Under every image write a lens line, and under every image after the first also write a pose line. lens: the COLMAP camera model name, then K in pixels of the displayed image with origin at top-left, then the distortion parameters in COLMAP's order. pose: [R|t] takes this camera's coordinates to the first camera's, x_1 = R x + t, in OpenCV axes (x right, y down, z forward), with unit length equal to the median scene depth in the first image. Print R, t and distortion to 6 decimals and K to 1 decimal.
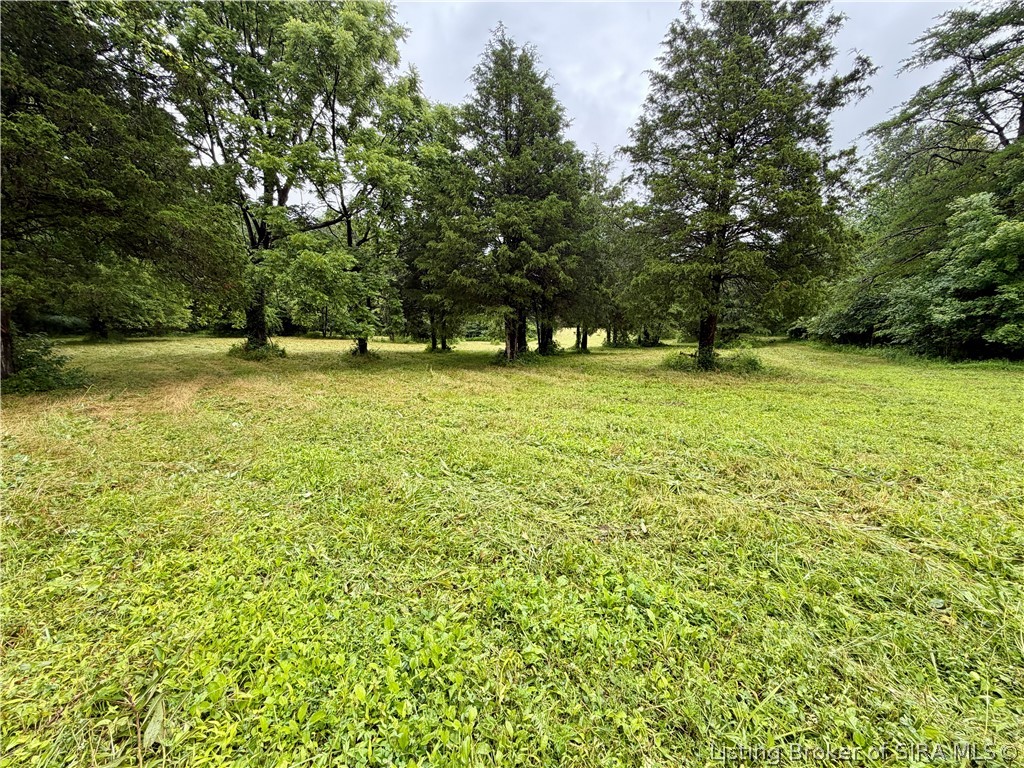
lens RADIAL K [[412.1, 0, 512.0], [0, 412.1, 384.0], [0, 0, 1]] dist [0.000098, 0.000005]
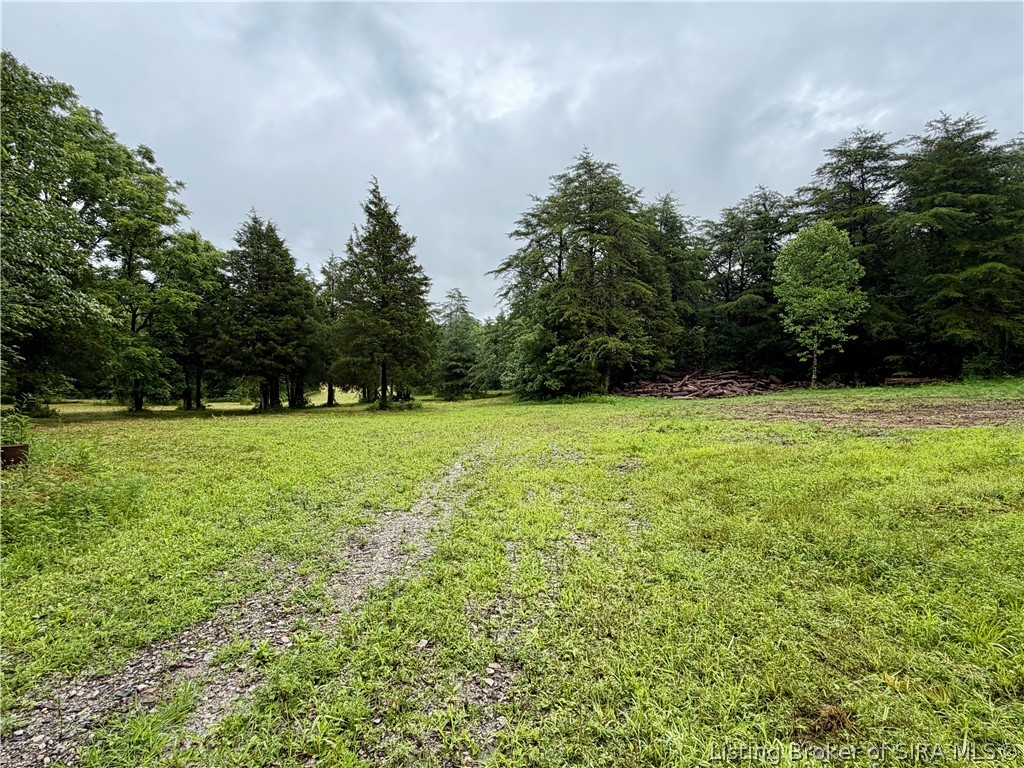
lens RADIAL K [[526.6, 0, 512.0], [0, 526.6, 384.0], [0, 0, 1]] dist [0.003224, 0.000241]
pose [[0.904583, -0.018278, 0.425905, -0.003507], [0.074206, 0.990579, -0.115094, 0.168685], [-0.419789, 0.135717, 0.897418, -1.379896]]
